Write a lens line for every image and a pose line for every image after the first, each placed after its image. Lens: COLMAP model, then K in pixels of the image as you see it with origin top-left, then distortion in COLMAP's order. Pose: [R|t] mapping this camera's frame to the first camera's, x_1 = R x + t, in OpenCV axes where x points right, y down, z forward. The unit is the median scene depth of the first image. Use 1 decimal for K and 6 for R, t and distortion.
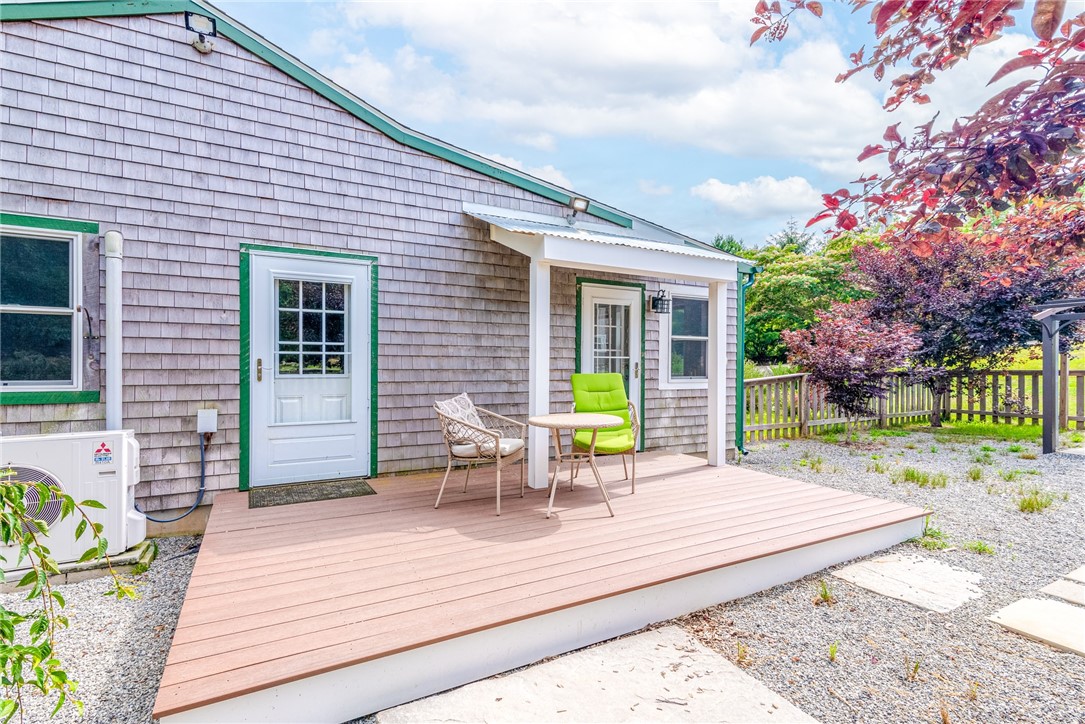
lens RADIAL K [[513.1, 0, 495.5], [0, 513.1, 366.0], [0, 0, 1]] dist [0.027567, -0.003104]
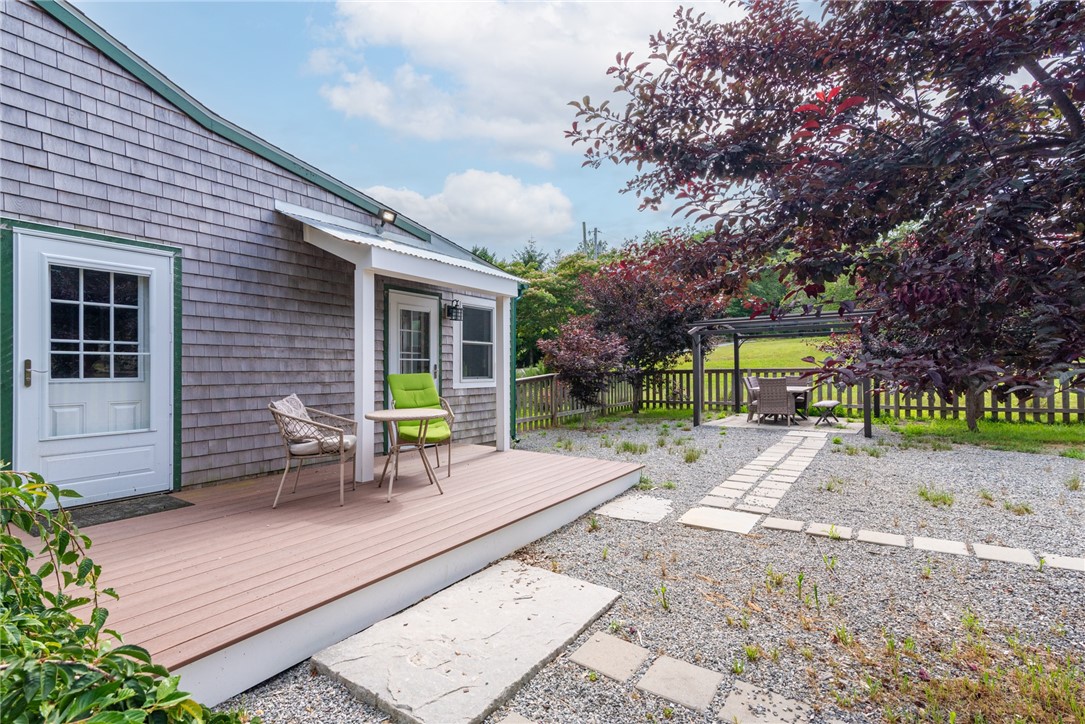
lens RADIAL K [[513.1, 0, 527.3], [0, 513.1, 367.1], [0, 0, 1]] dist [0.027567, -0.003104]
pose [[0.878643, -0.006327, 0.477438, -0.138170], [0.008858, 0.999956, -0.003049, 0.006832], [-0.477398, 0.006908, 0.878660, -0.108601]]
